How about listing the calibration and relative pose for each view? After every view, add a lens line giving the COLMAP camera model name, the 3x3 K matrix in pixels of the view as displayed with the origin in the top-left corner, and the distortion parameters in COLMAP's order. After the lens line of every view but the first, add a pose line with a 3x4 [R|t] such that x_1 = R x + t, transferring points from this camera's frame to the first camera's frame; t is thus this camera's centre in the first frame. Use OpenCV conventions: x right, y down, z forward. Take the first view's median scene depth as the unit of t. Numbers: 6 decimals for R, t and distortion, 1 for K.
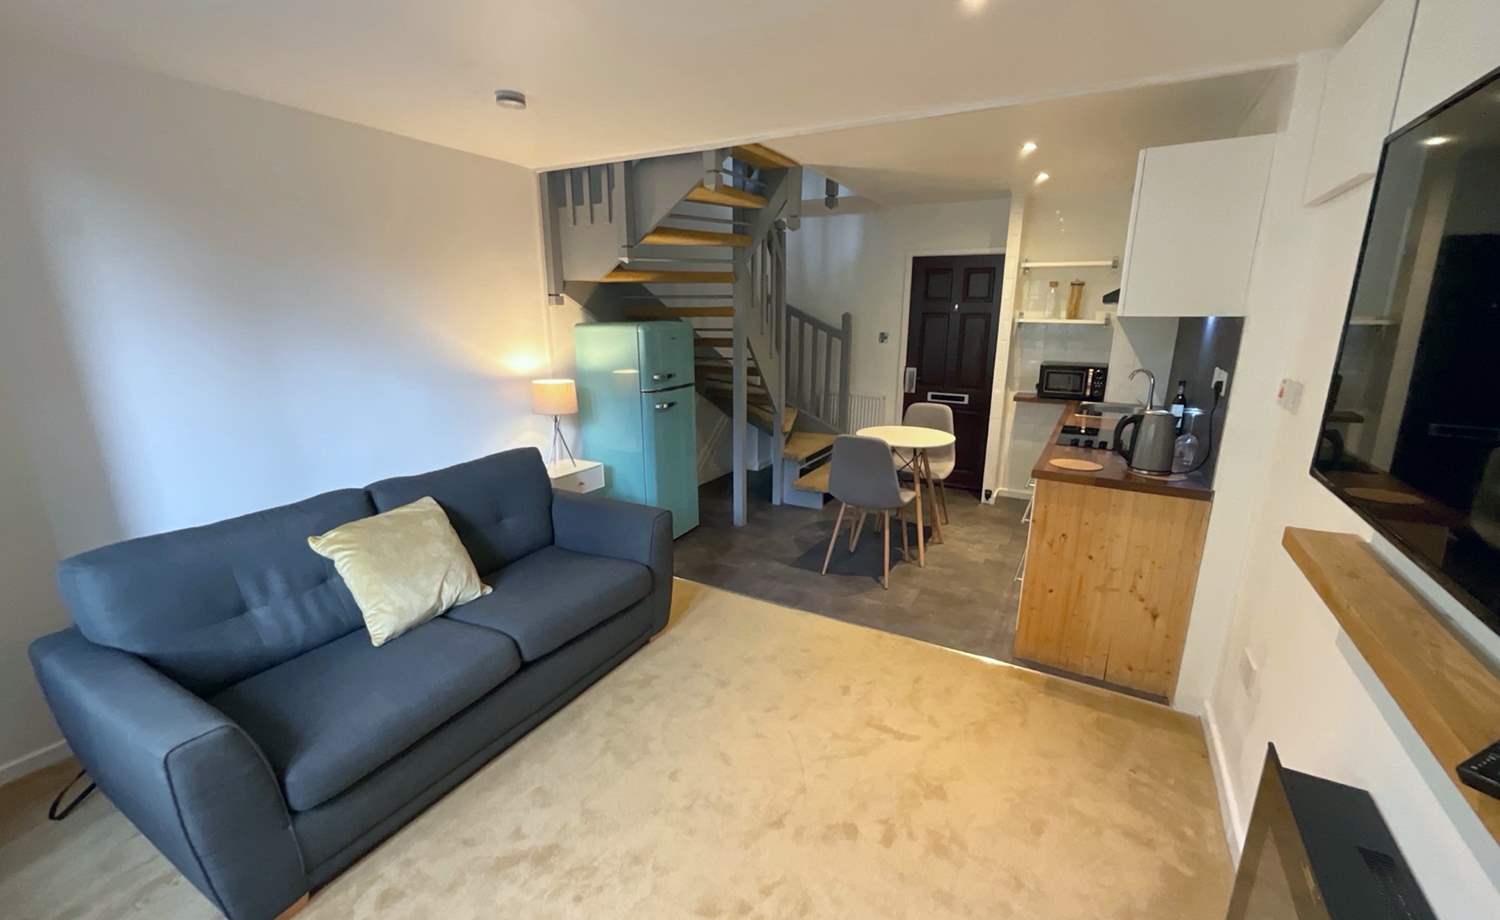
lens RADIAL K [[609.1, 0, 750.0], [0, 609.1, 464.1], [0, 0, 1]] dist [-0.004624, 0.001828]
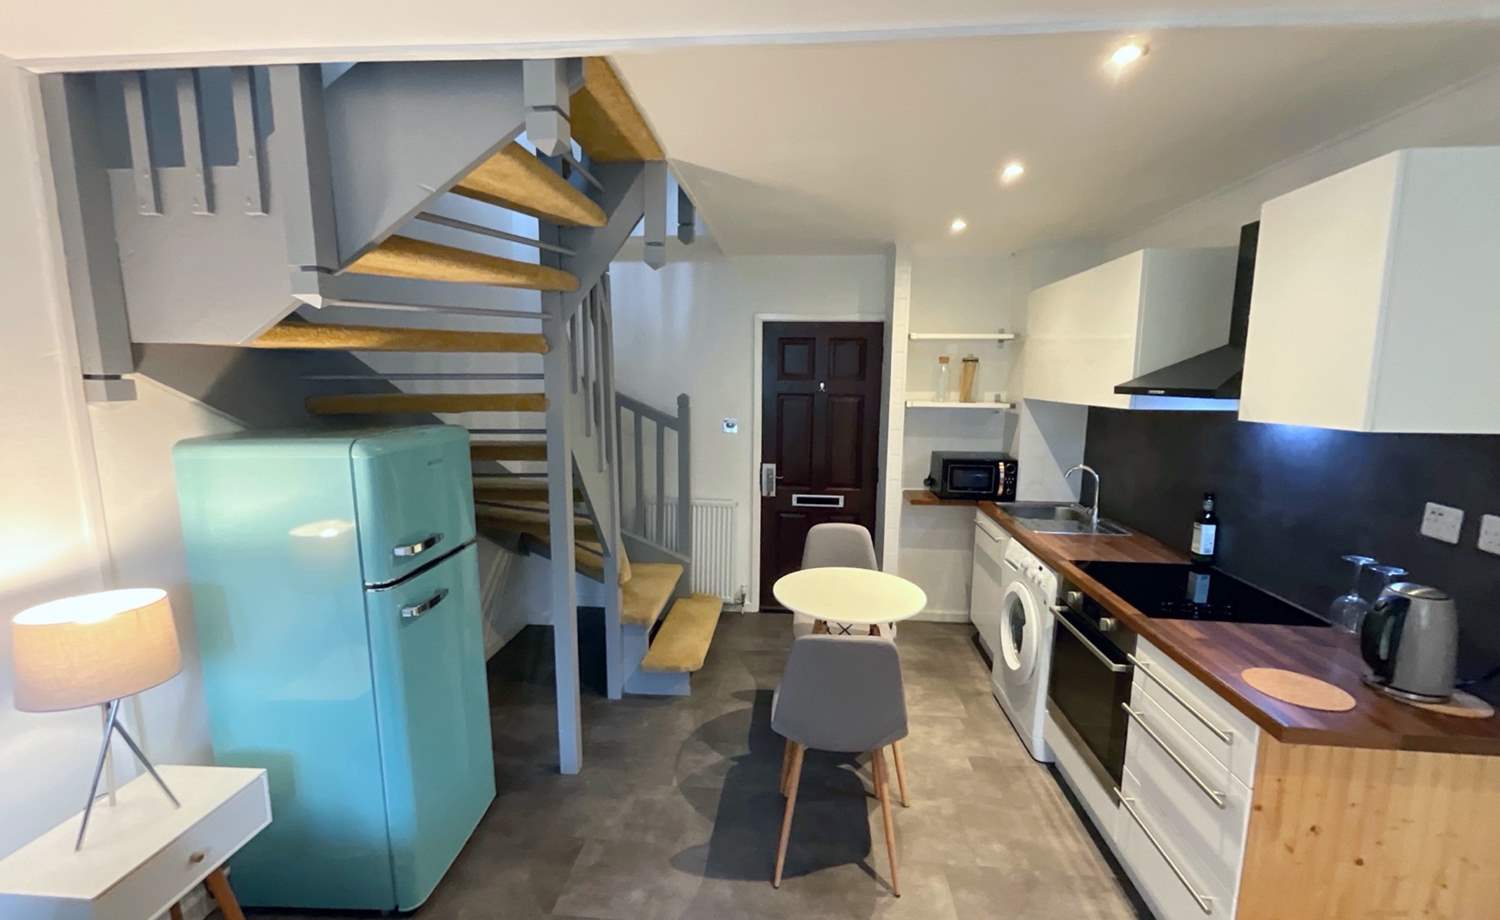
lens RADIAL K [[609.1, 0, 749.6], [0, 609.1, 461.9], [0, 0, 1]] dist [-0.004624, 0.001828]
pose [[0.908885, -0.056520, 0.413200, -0.103648], [0.098556, 0.991820, -0.081120, -0.151175], [-0.405235, 0.114452, 0.907020, 0.480255]]
